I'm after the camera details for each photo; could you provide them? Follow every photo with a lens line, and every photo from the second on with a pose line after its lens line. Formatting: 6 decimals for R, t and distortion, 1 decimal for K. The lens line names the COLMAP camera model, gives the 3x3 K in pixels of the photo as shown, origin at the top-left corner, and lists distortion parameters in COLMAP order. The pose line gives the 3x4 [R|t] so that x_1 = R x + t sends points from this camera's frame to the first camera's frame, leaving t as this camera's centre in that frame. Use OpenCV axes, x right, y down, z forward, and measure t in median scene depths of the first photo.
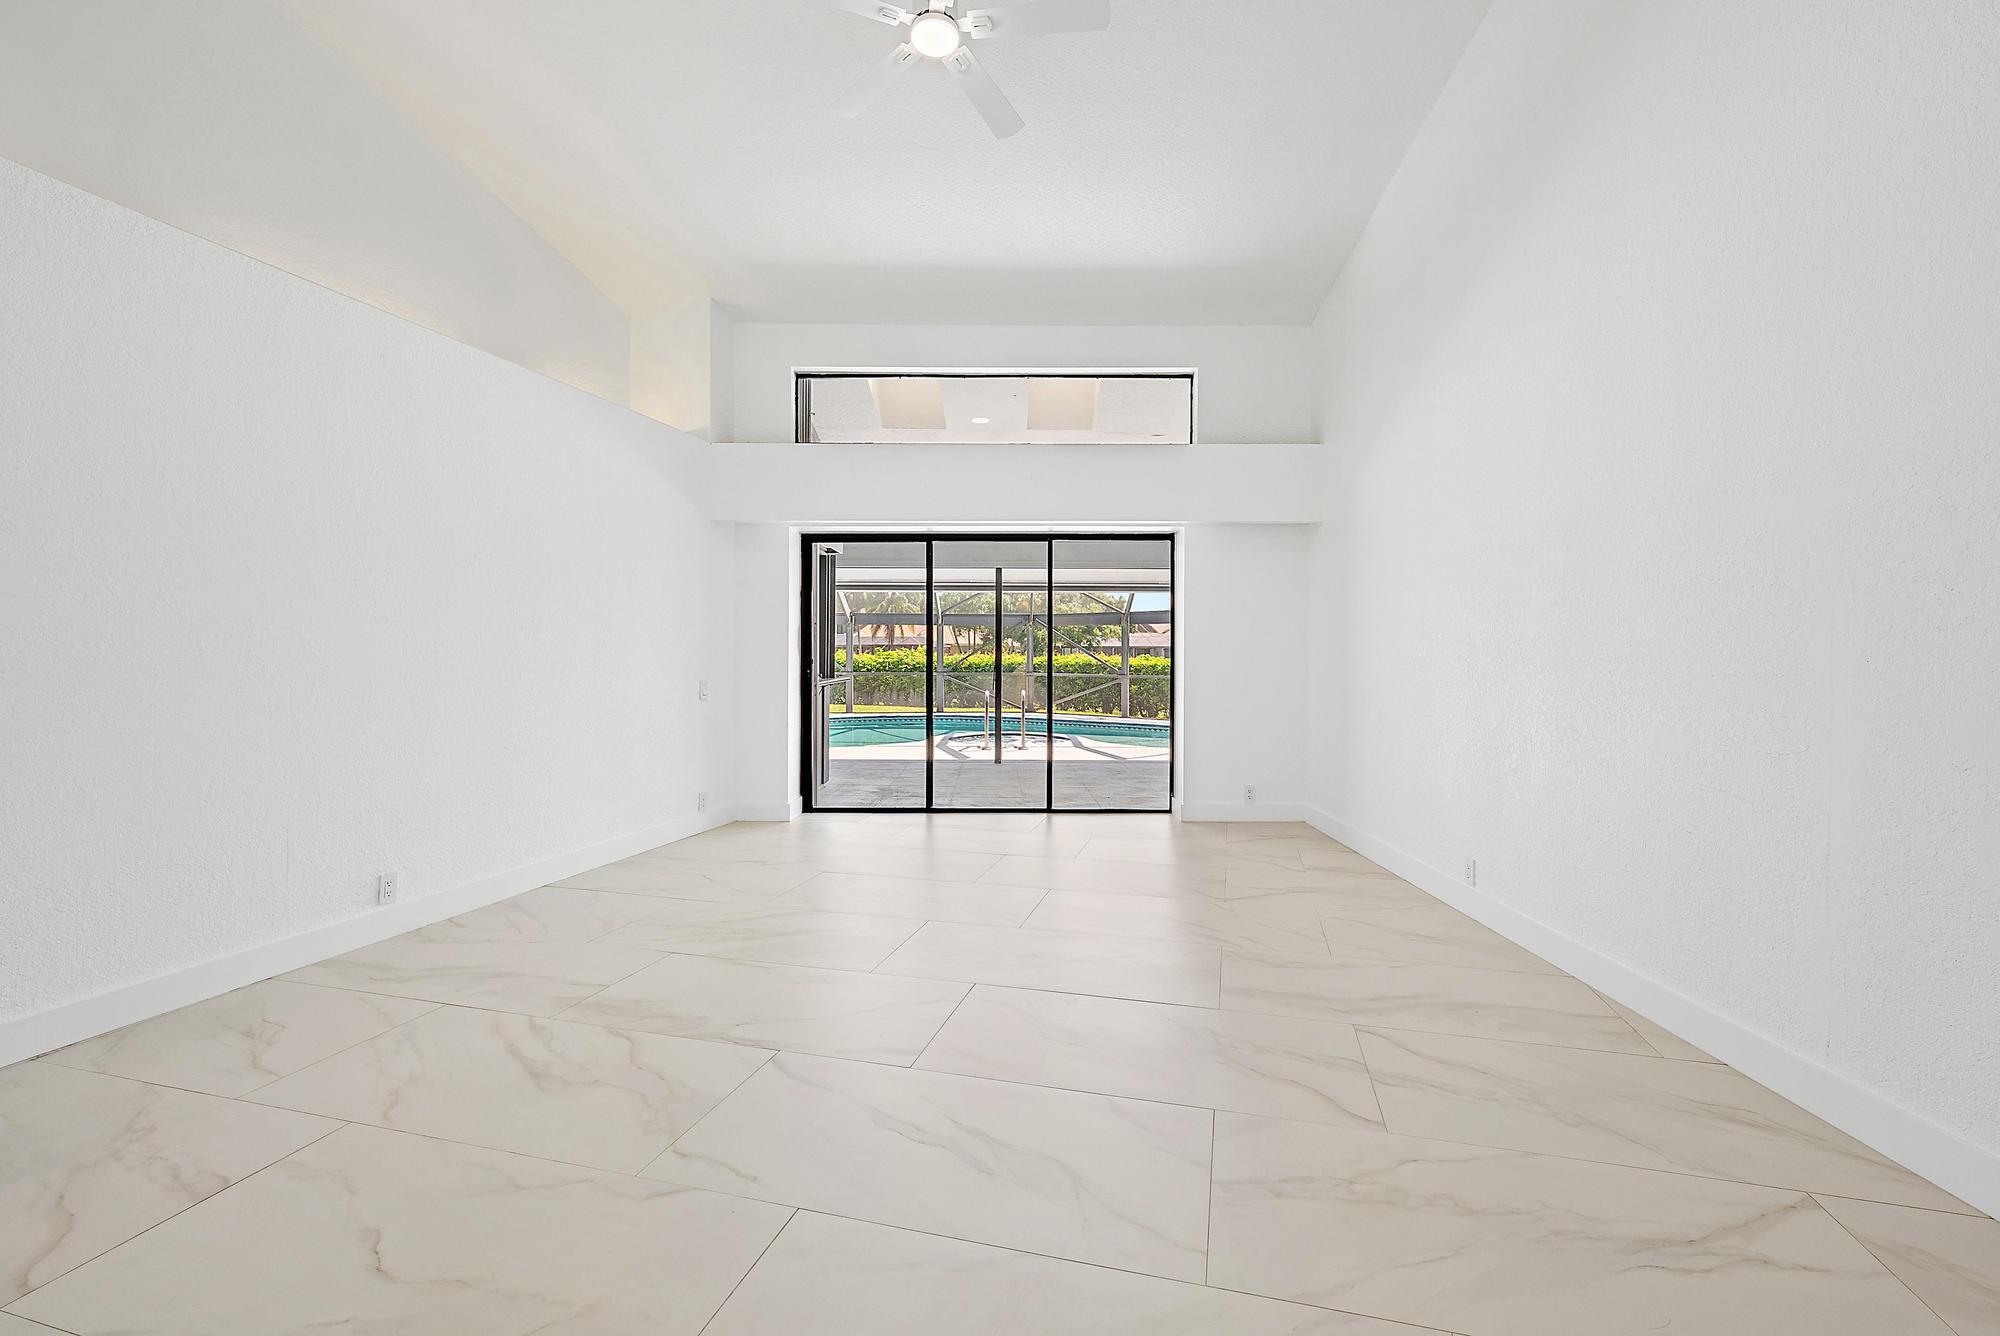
lens RADIAL K [[868.8, 0, 1000.0], [0, 868.8, 668.0], [0, 0, 1]] dist [-0.000060, 0.000121]
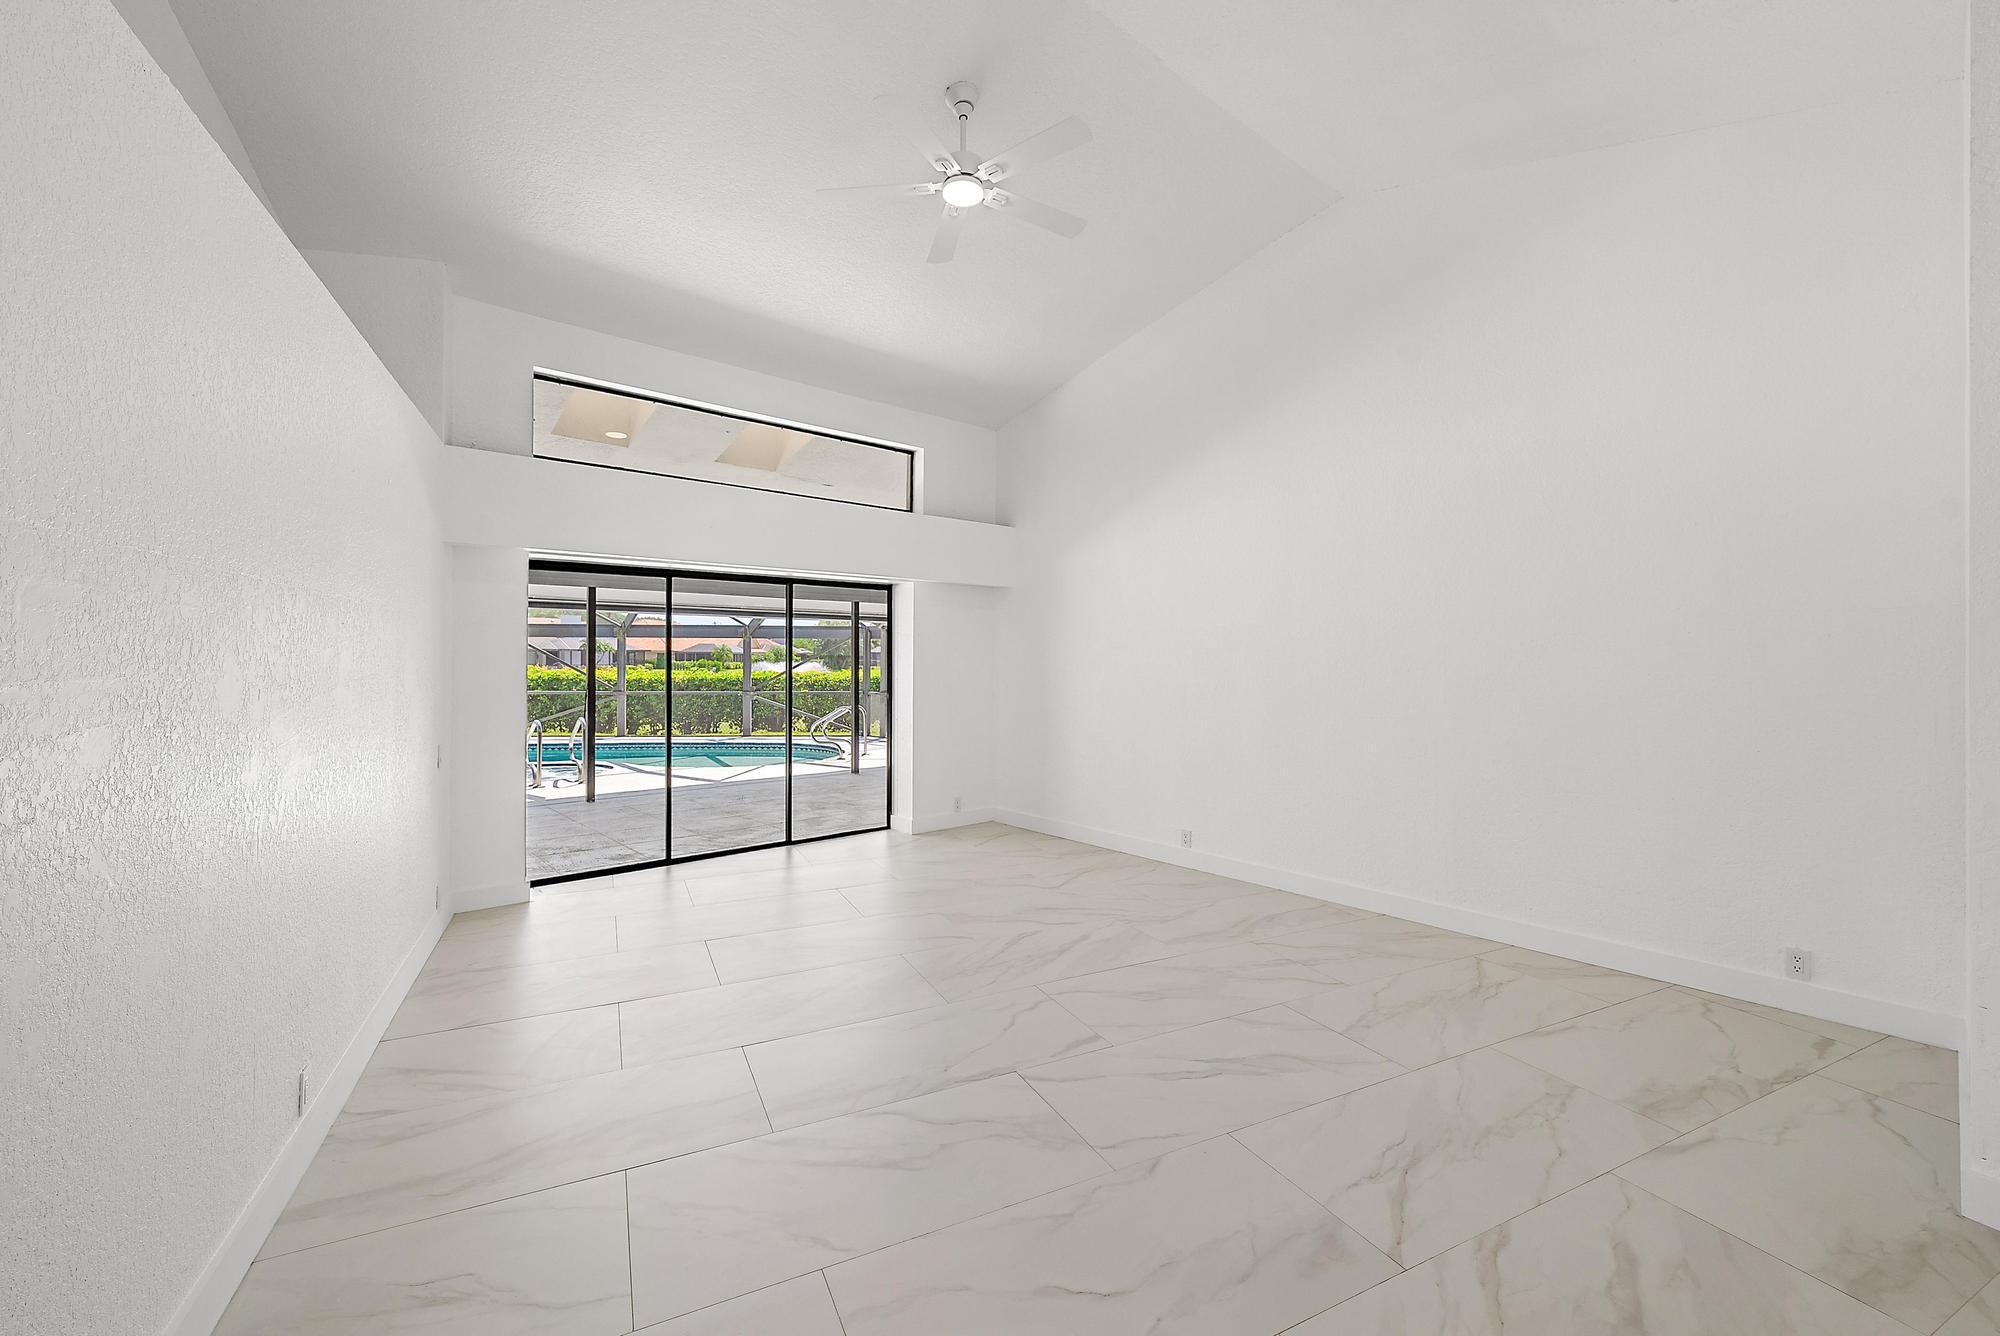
lens RADIAL K [[868.8, 0, 1000.0], [0, 868.8, 668.0], [0, 0, 1]] dist [-0.000060, 0.000121]
pose [[0.722434, -0.010840, 0.691354, -0.662011], [0.004257, 0.999928, 0.011230, -0.077870], [-0.691426, -0.005170, 0.722429, 0.094217]]
